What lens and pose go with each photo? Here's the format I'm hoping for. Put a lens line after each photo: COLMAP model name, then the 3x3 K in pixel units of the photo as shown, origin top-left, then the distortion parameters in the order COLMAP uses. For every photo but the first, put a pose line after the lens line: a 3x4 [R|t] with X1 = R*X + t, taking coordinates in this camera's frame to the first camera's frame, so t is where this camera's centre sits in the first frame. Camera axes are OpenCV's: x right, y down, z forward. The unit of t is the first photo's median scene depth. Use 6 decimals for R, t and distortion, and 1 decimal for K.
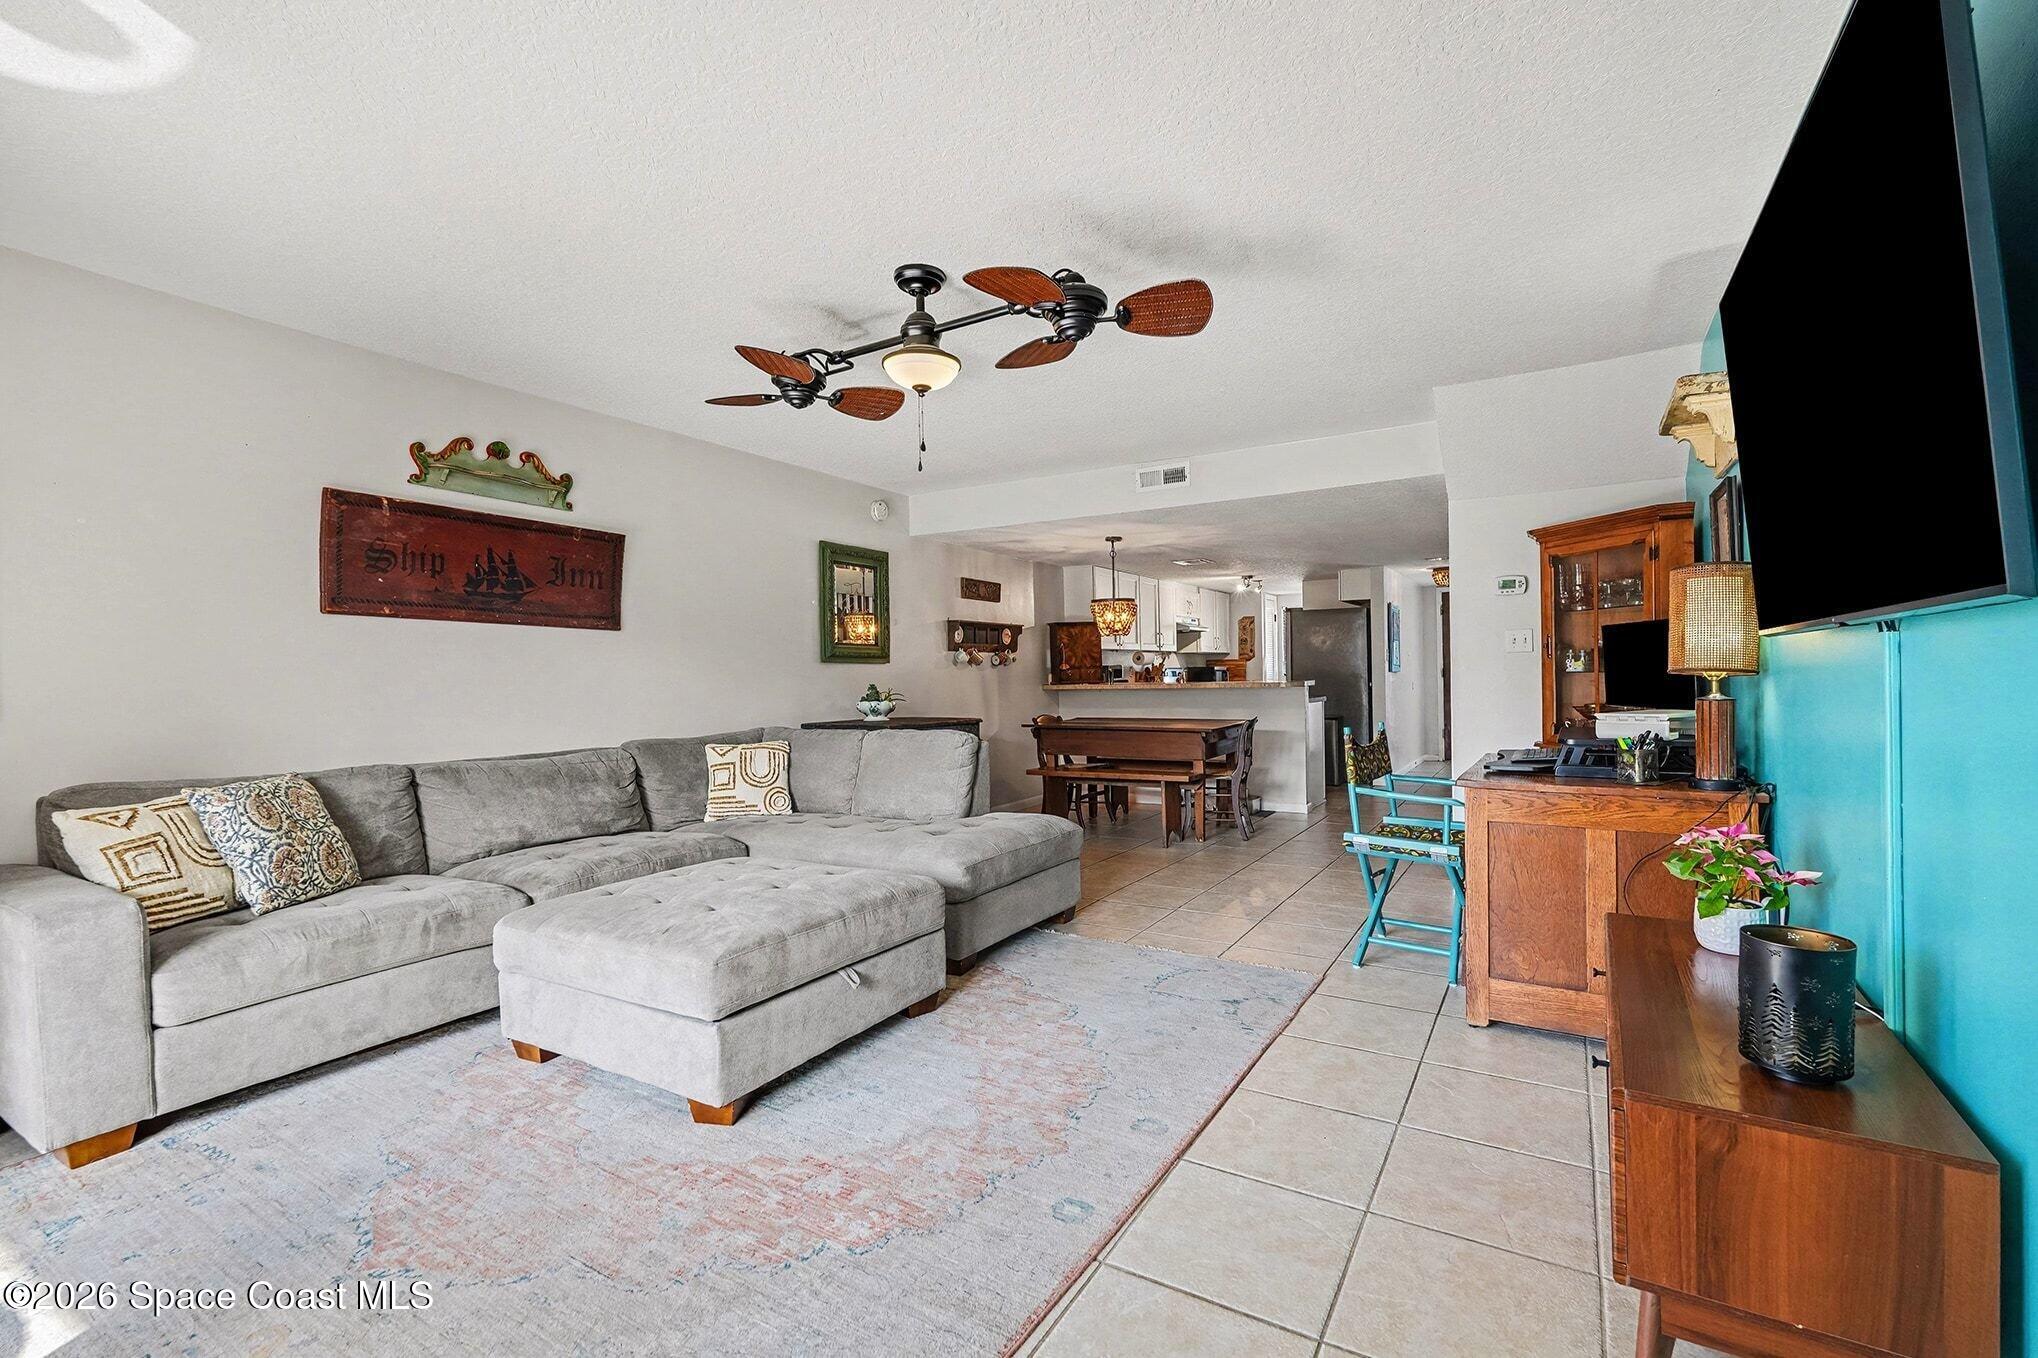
lens RADIAL K [[885.6, 0, 1016.9], [0, 885.6, 682.5], [0, 0, 1]] dist [0.005719, -0.001659]
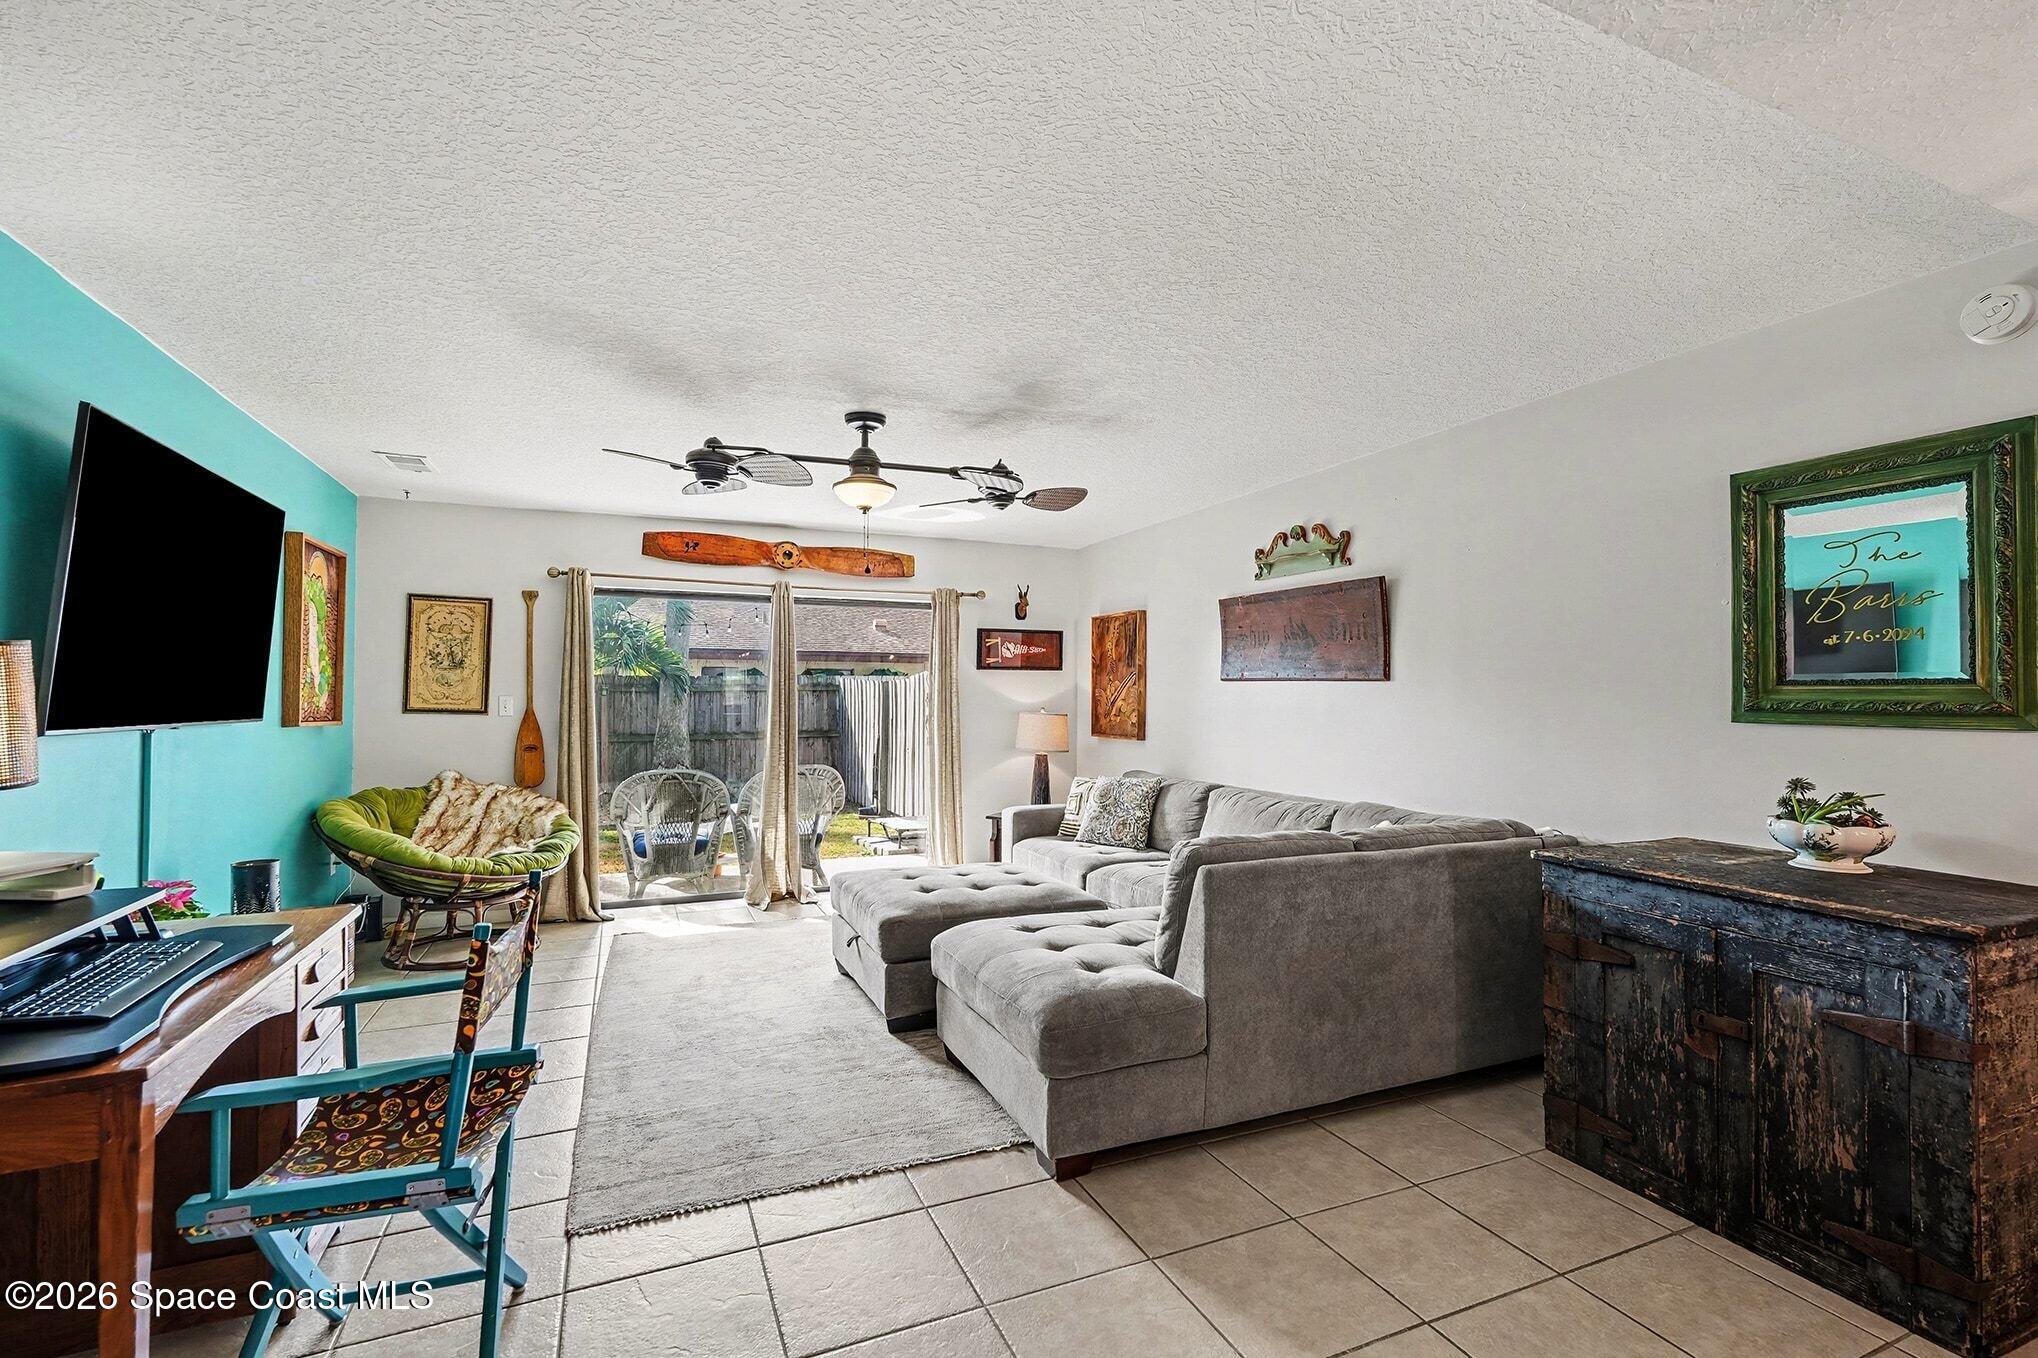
lens RADIAL K [[903.3, 0, 1013.1], [0, 903.3, 679.8], [0, 0, 1]] dist [-0.001673, -0.000178]
pose [[-0.575152, -0.000221, -0.818047, 0.374671], [-0.000299, 1.000000, -0.000061, -0.042708], [0.818047, 0.000209, -0.575152, 0.862373]]
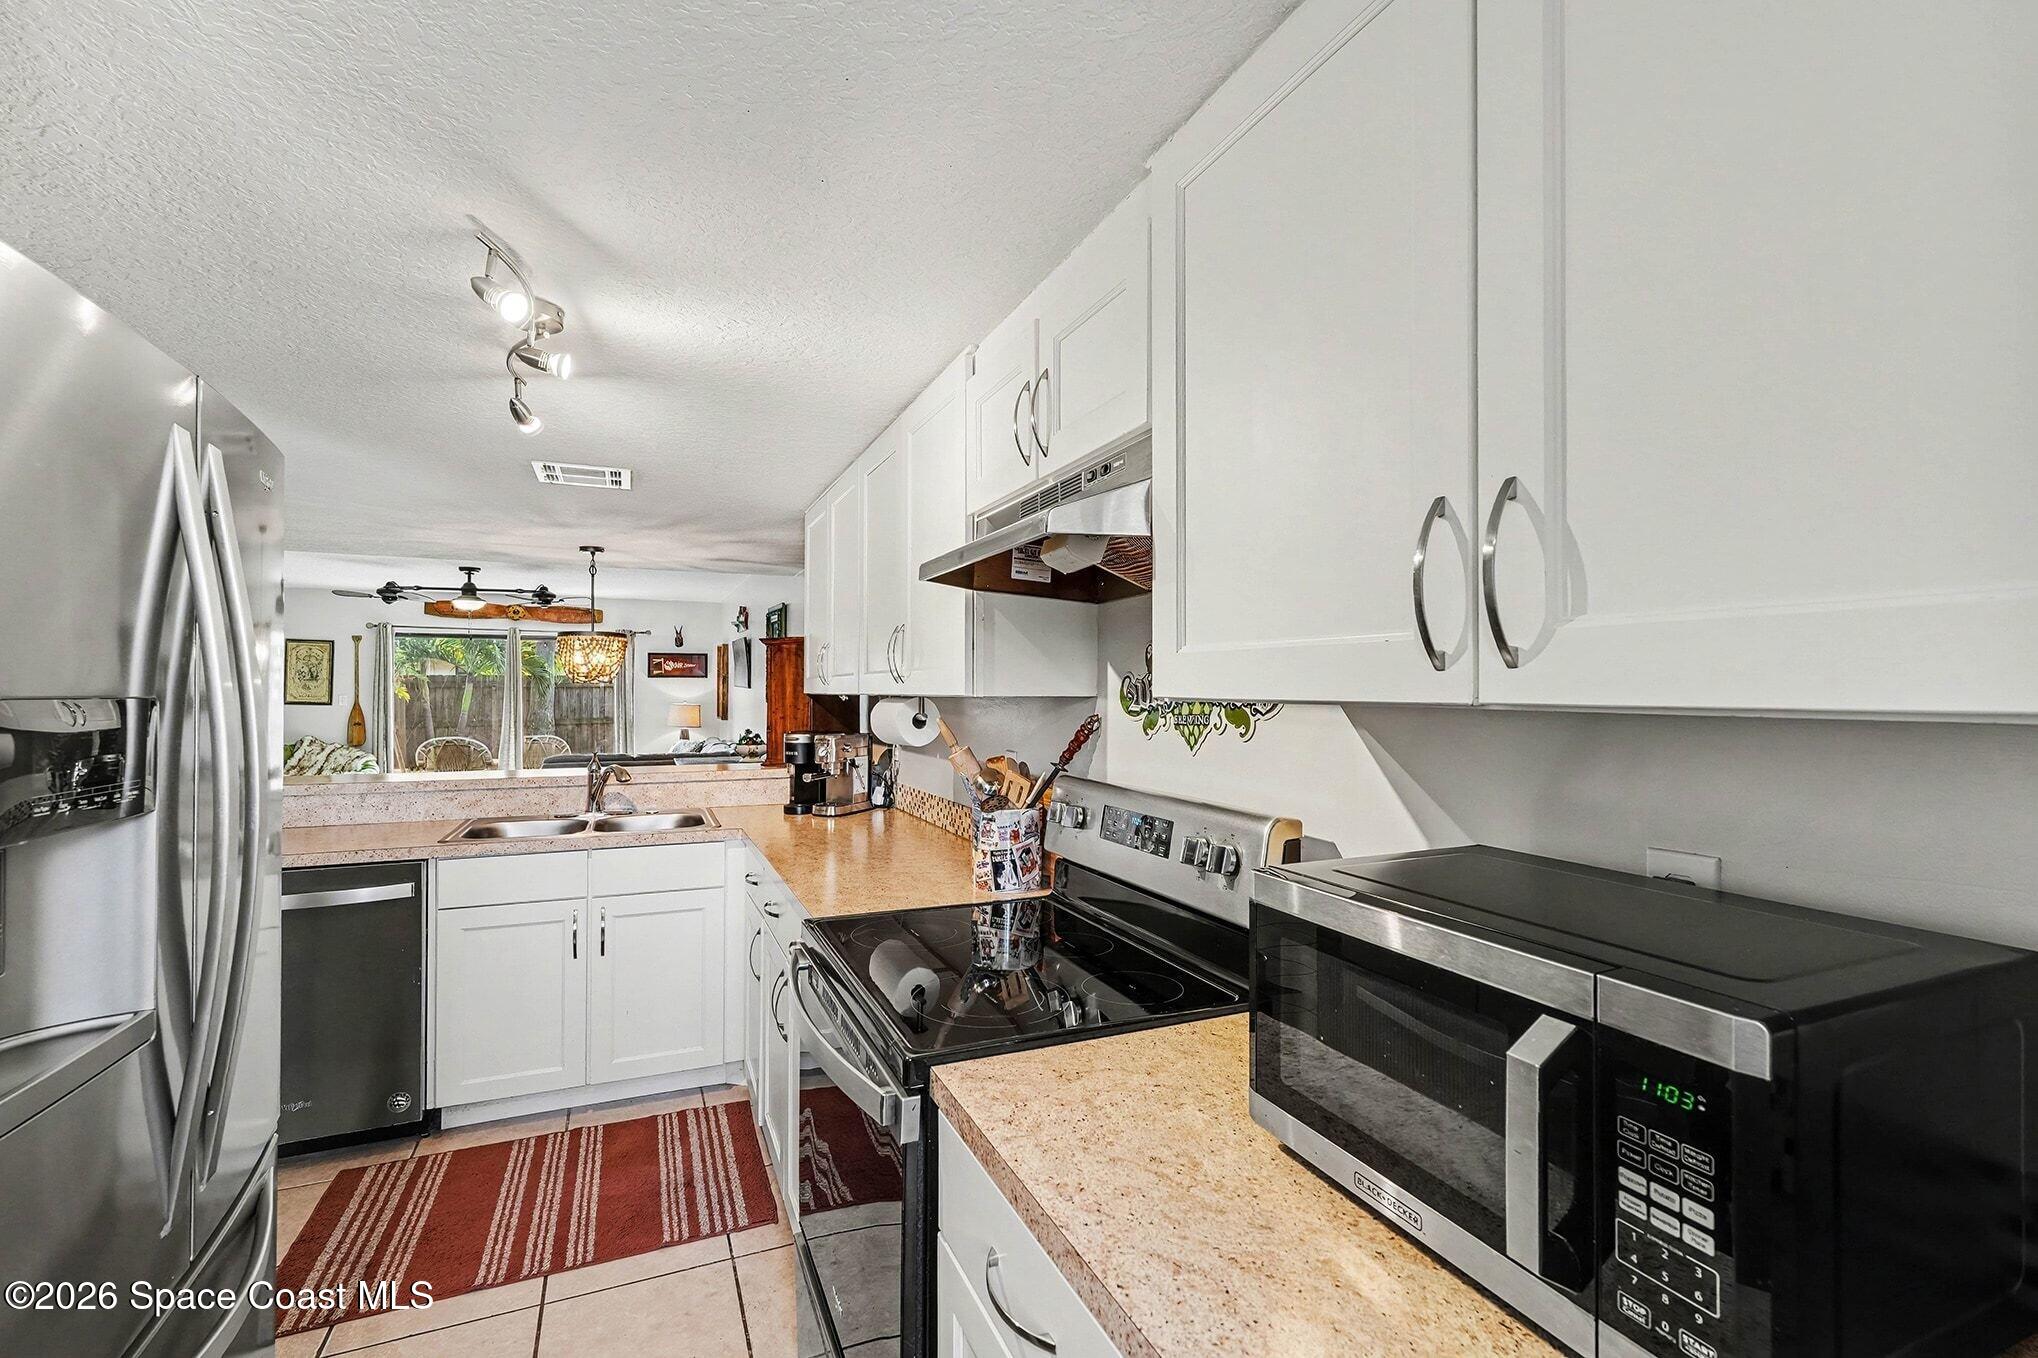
lens RADIAL K [[885.6, 0, 1006.8], [0, 885.6, 680.6], [0, 0, 1]] dist [0.005719, -0.001659]
pose [[-0.575863, 0.009802, -0.817487, 0.528023], [0.000201, 0.999930, 0.011848, -0.068378], [0.817546, 0.006659, -0.575825, 1.736811]]
